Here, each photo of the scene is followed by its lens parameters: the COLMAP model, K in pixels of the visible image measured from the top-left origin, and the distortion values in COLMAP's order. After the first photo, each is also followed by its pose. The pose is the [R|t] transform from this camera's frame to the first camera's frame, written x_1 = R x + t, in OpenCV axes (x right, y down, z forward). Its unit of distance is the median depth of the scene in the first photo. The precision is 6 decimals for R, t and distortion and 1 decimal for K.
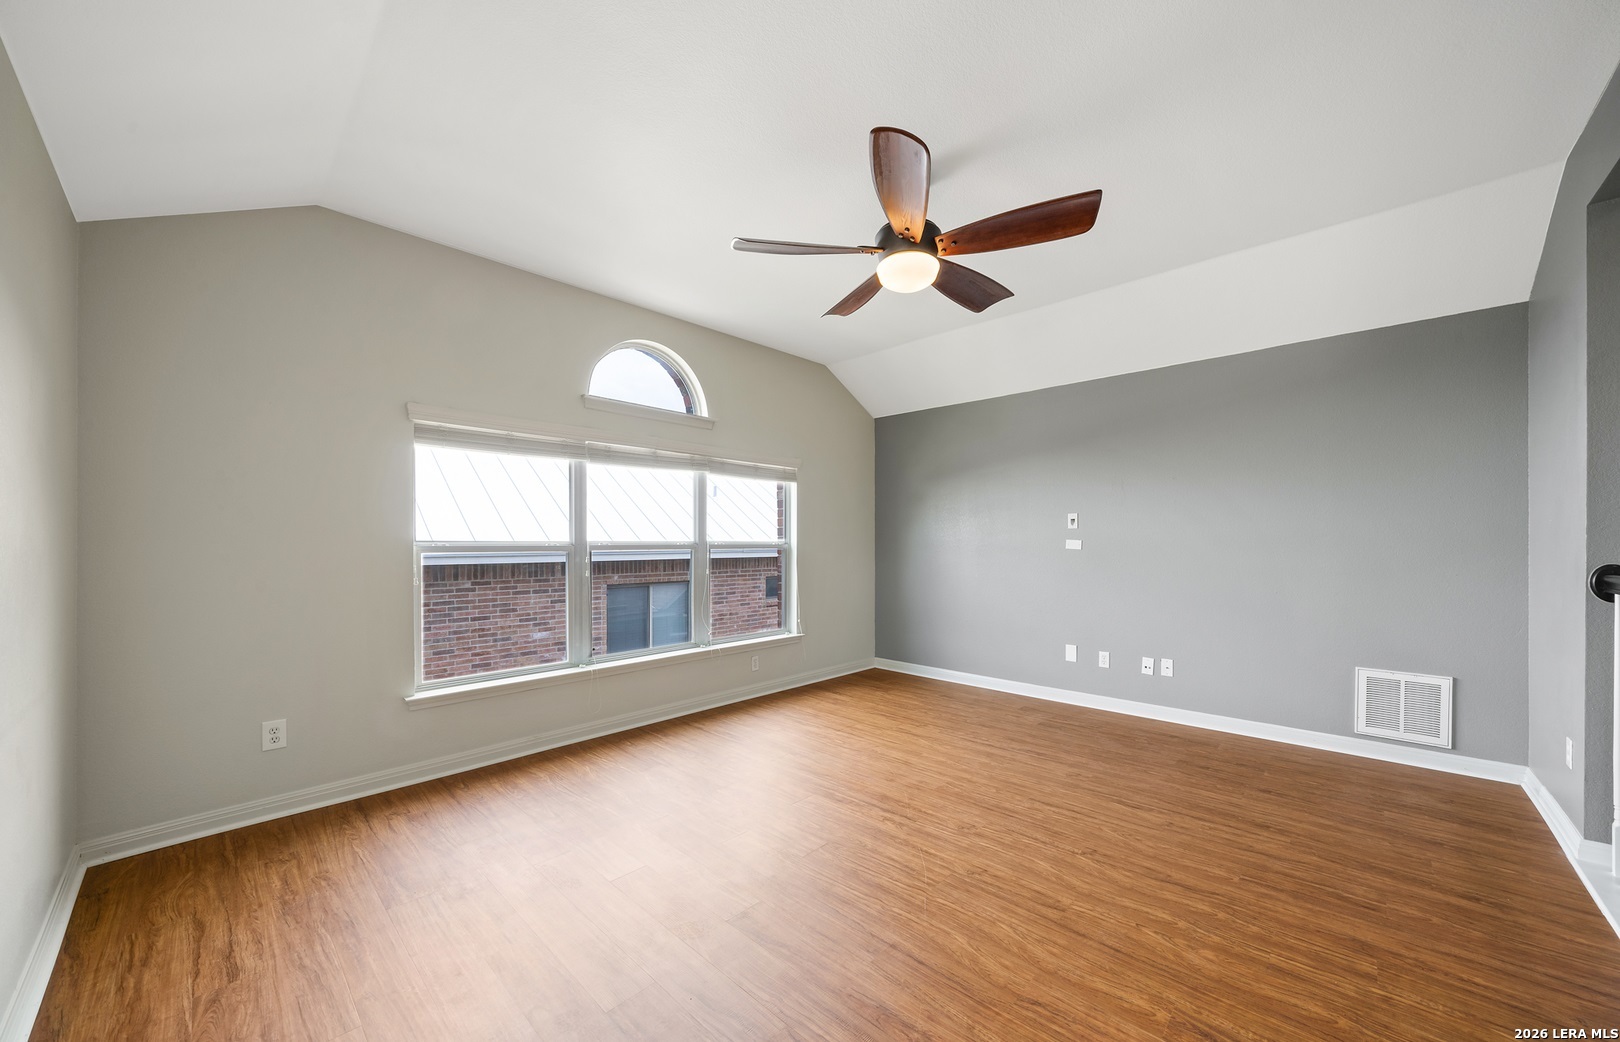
lens RADIAL K [[582.2, 0, 810.6], [0, 582.2, 549.8], [0, 0, 1]] dist [-0.000299, 0.000091]
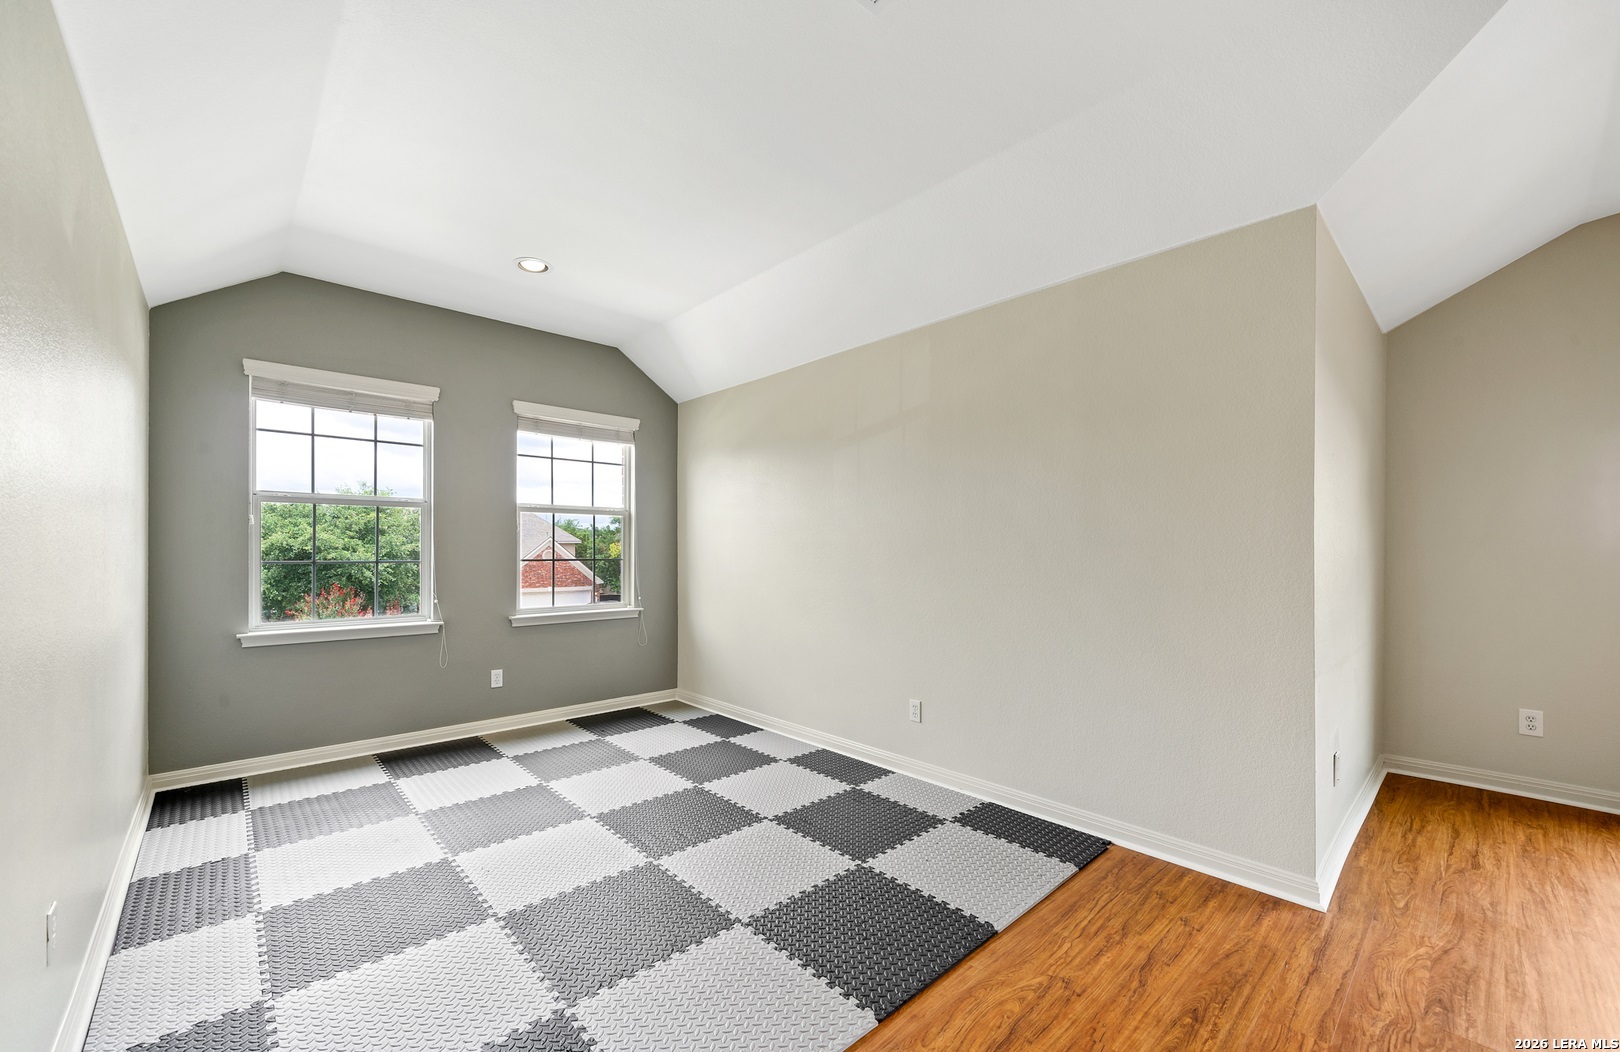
lens RADIAL K [[637.4, 0, 810.7], [0, 637.4, 554.5], [0, 0, 1]] dist [-0.000439, 0.000123]
pose [[-0.062727, 0.003219, -0.998026, 0.504353], [-0.004873, 0.999982, 0.003532, -0.000520], [0.998019, 0.005085, -0.062710, -0.396440]]
